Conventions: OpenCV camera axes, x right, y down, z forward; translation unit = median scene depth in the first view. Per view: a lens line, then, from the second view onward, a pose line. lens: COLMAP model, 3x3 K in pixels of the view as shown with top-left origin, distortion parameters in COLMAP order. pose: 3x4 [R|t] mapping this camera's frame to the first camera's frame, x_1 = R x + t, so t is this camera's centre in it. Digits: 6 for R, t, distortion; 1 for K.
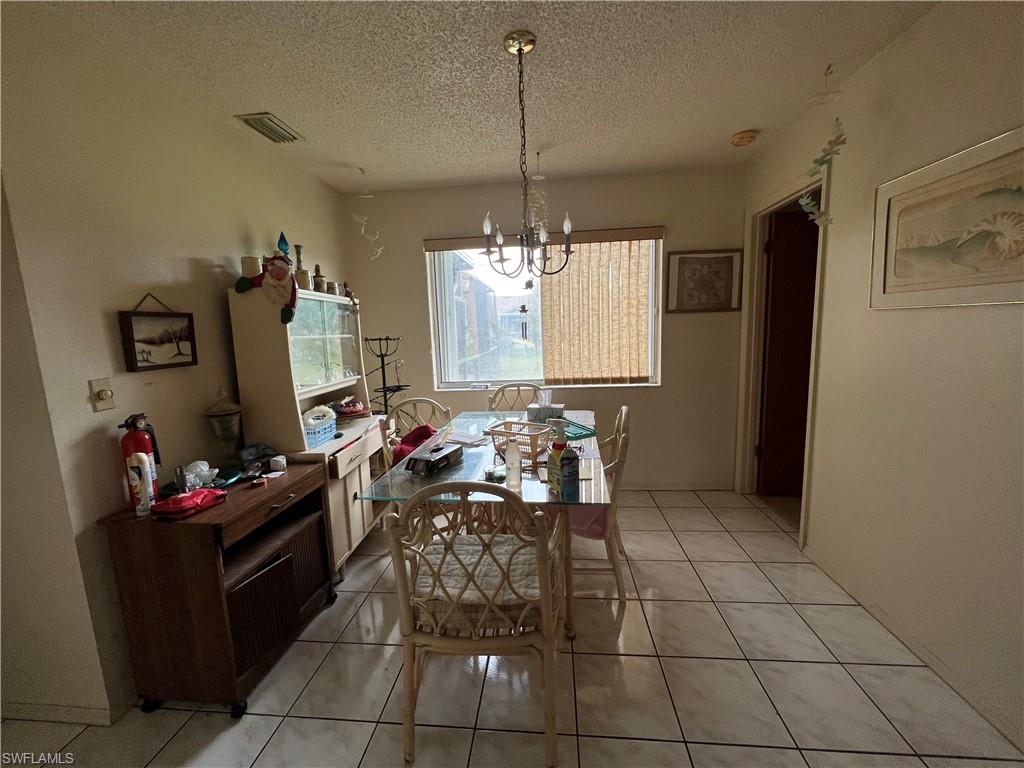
lens RADIAL K [[410.3, 0, 512.0], [0, 410.3, 384.0], [0, 0, 1]] dist [-0.003091, 0.000400]
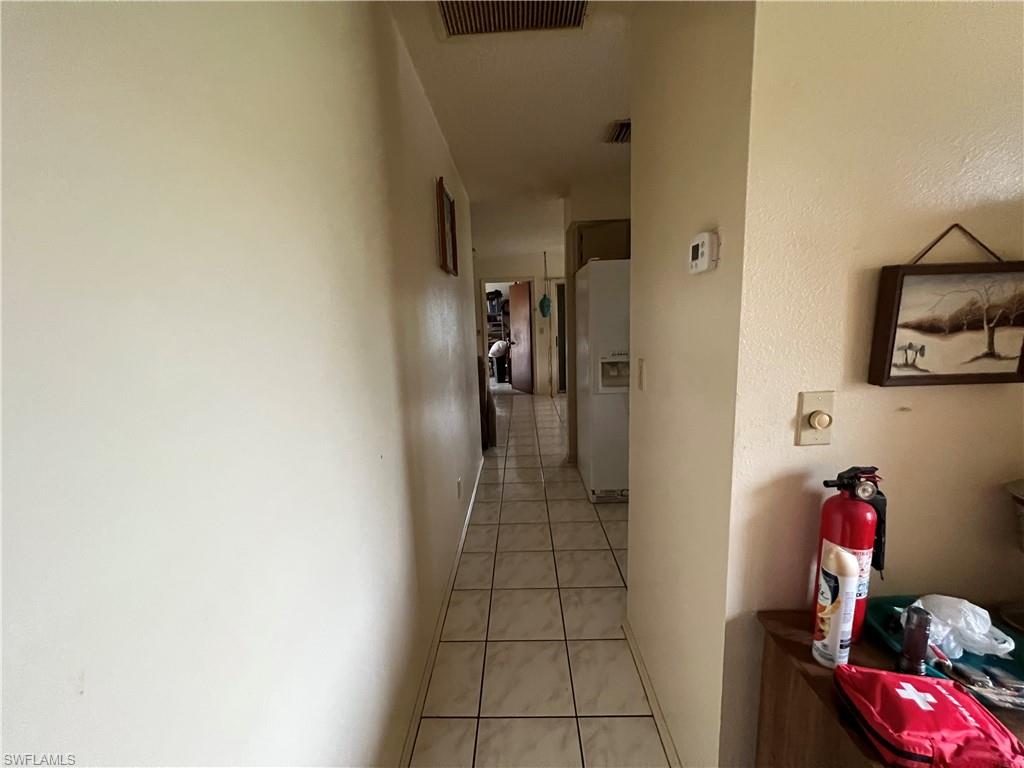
lens RADIAL K [[410.3, 0, 512.0], [0, 410.3, 384.0], [0, 0, 1]] dist [-0.003091, 0.000400]
pose [[0.075901, 0.192332, -0.978390, -0.414802], [-0.102685, 0.977511, 0.184193, -0.072526], [0.991814, 0.086485, 0.093944, 0.448765]]
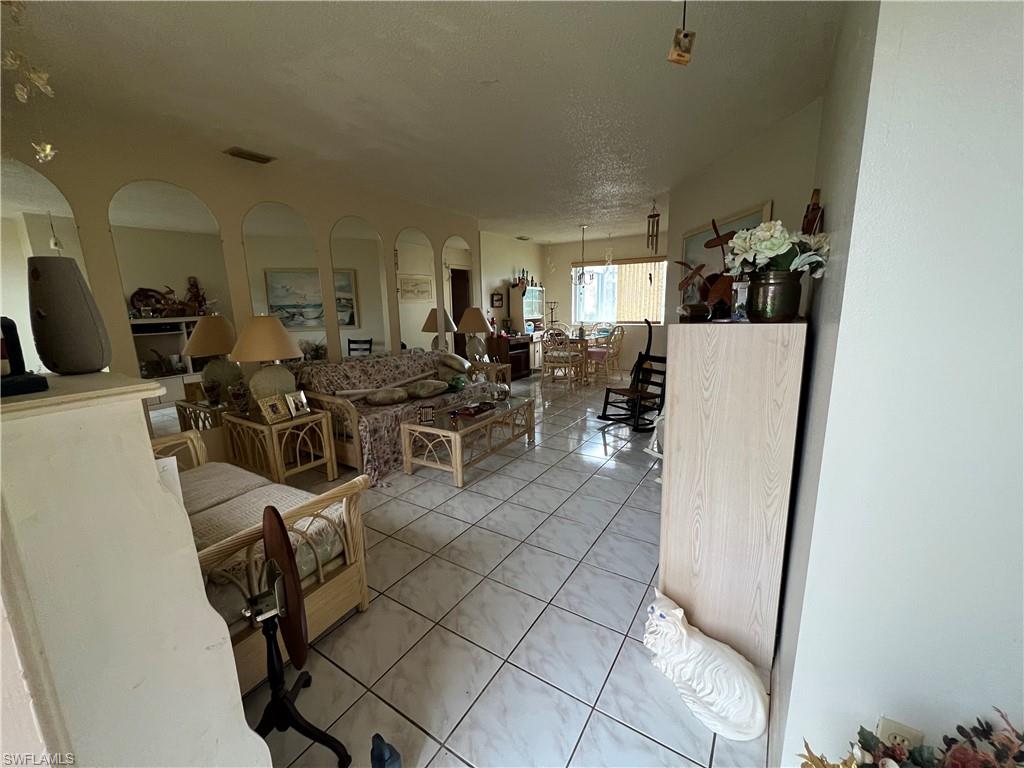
lens RADIAL K [[410.2, 0, 512.0], [0, 410.2, 384.0], [0, 0, 1]] dist [-0.000945, -0.000021]
pose [[0.887212, 0.105757, -0.449076, 1.256892], [-0.076537, 0.993624, 0.082787, 0.383732], [0.454968, -0.039078, 0.889650, -2.703351]]
